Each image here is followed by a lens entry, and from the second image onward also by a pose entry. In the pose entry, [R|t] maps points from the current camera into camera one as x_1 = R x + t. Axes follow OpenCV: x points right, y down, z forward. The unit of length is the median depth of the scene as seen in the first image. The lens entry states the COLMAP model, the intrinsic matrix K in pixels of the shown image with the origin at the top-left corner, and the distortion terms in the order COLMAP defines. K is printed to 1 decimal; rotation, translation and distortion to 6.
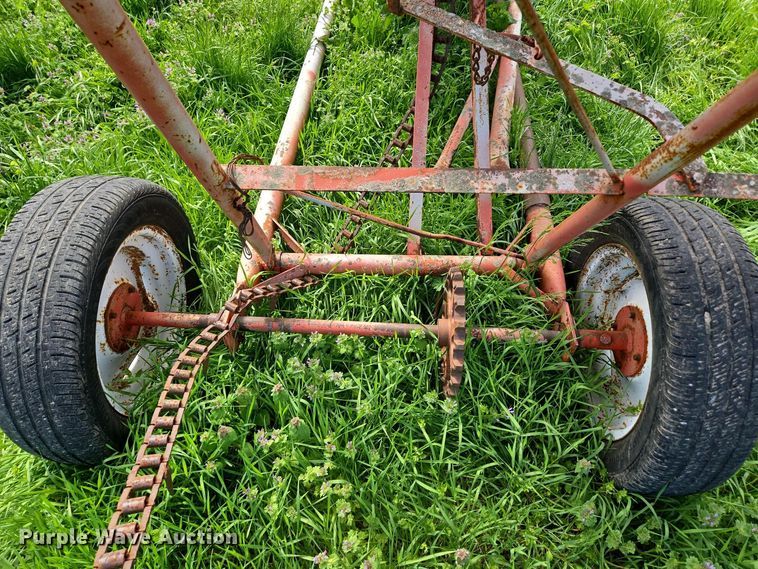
lens RADIAL K [[515.0, 0, 376.8], [0, 515.0, 287.5], [0, 0, 1]] dist [0.068799, -0.063202]
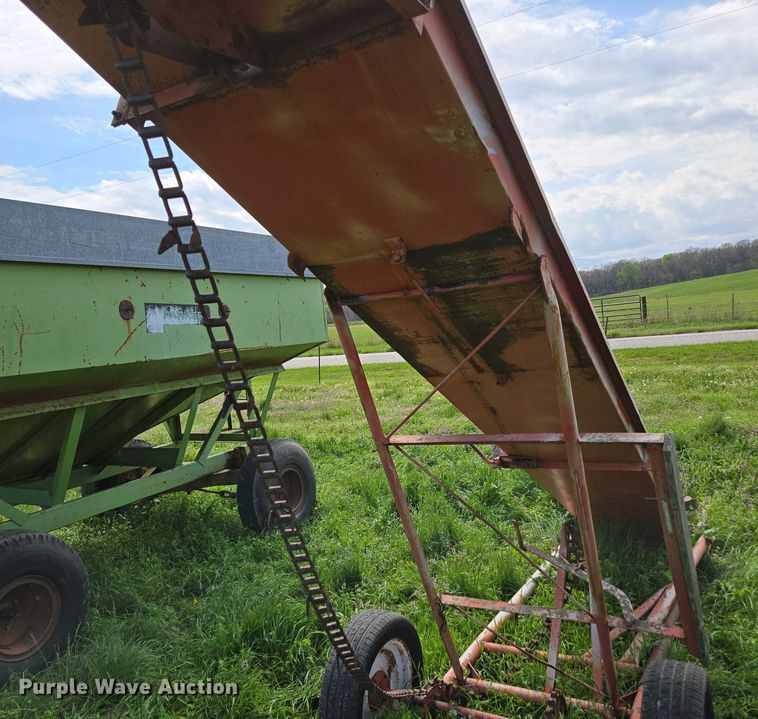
lens RADIAL K [[635.7, 0, 367.7], [0, 635.7, 369.4], [0, 0, 1]] dist [0.081997, -0.066386]
pose [[0.883506, -0.061182, -0.464407, 0.631515], [-0.293854, 0.699689, -0.651218, 0.775832], [0.364783, 0.711823, 0.600201, -1.226675]]
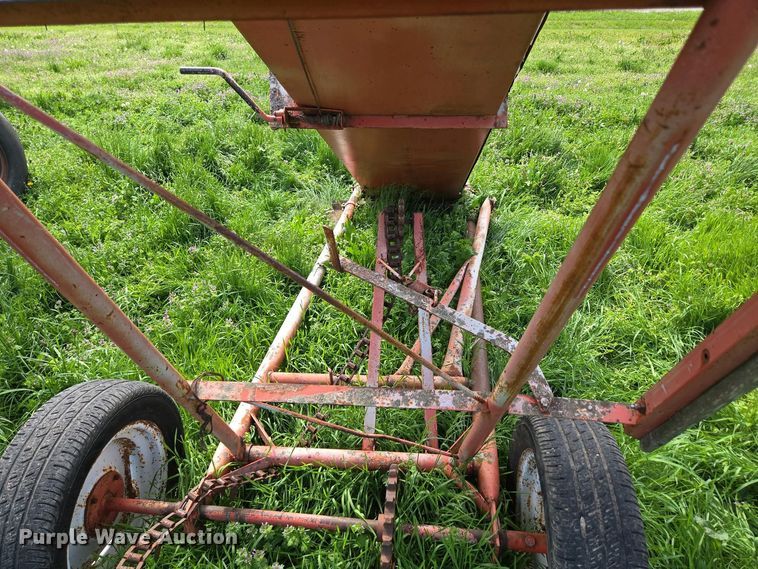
lens RADIAL K [[506.5, 0, 379.0], [0, 506.5, 284.5], [0, 0, 1]] dist [0.068649, -0.059891]
pose [[0.998331, 0.015056, -0.055756, 0.171536], [-0.033663, 0.936160, -0.349960, -0.015327], [0.046927, 0.351253, 0.935104, -0.196798]]
